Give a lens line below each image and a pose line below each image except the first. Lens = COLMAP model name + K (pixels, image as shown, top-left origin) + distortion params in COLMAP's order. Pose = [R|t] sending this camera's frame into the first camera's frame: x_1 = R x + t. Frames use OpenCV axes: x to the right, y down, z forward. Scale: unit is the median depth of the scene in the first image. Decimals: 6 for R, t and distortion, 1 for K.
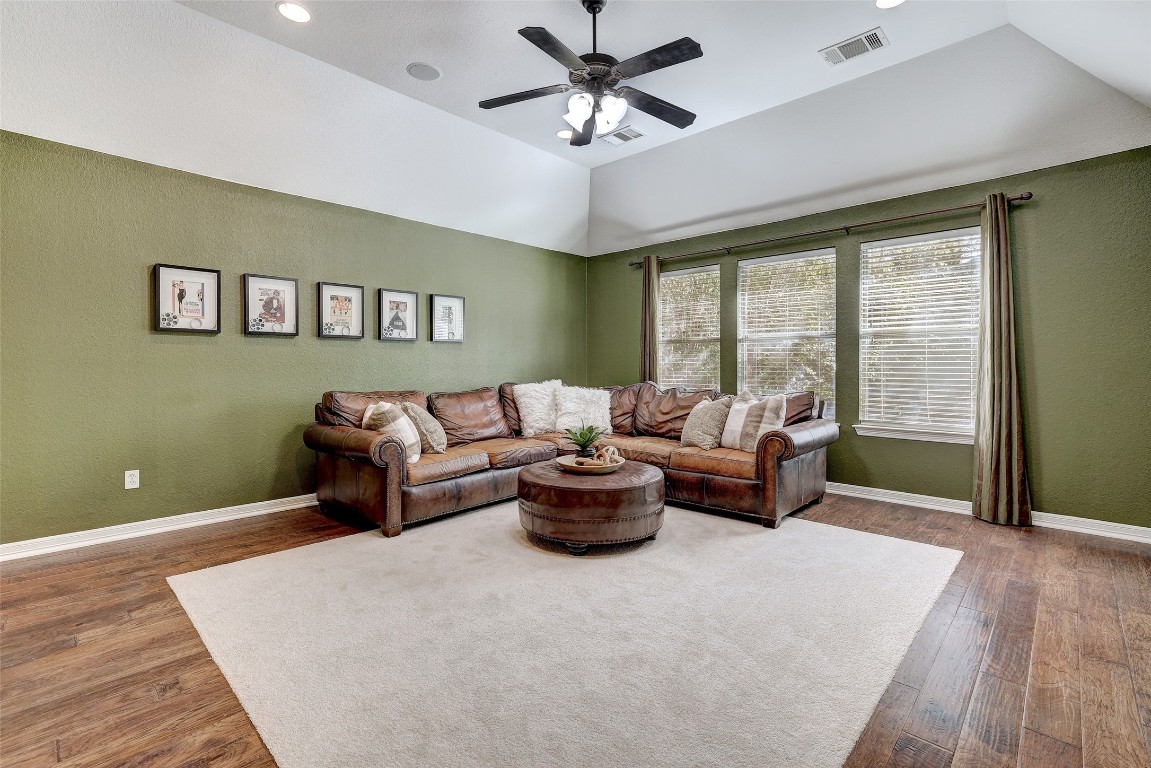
lens RADIAL K [[523.9, 0, 572.4], [0, 523.9, 369.5], [0, 0, 1]] dist [-0.023137, 0.010808]
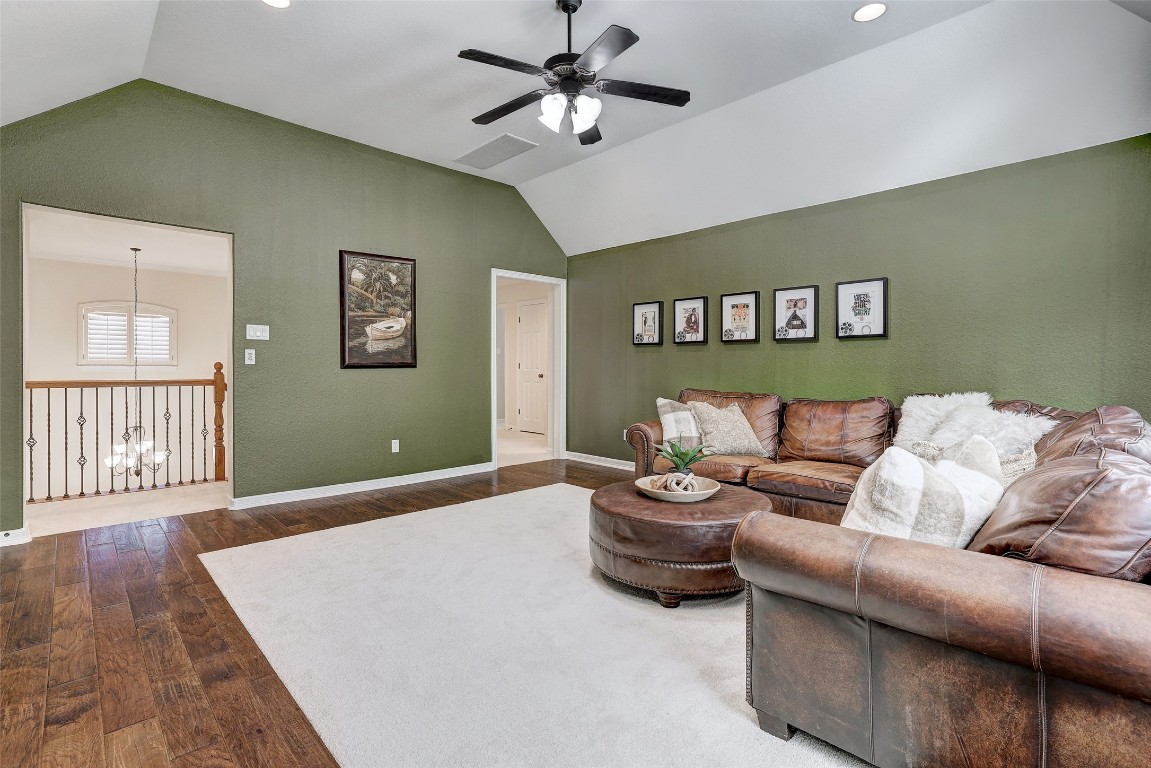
lens RADIAL K [[542.2, 0, 553.7], [0, 542.2, 371.1], [0, 0, 1]] dist [-0.002861, -0.000365]
pose [[-0.069194, 0.004228, -0.997594, 0.769145], [-0.018315, 0.999817, 0.005508, -0.000064], [0.997435, 0.018652, -0.069104, 0.757358]]
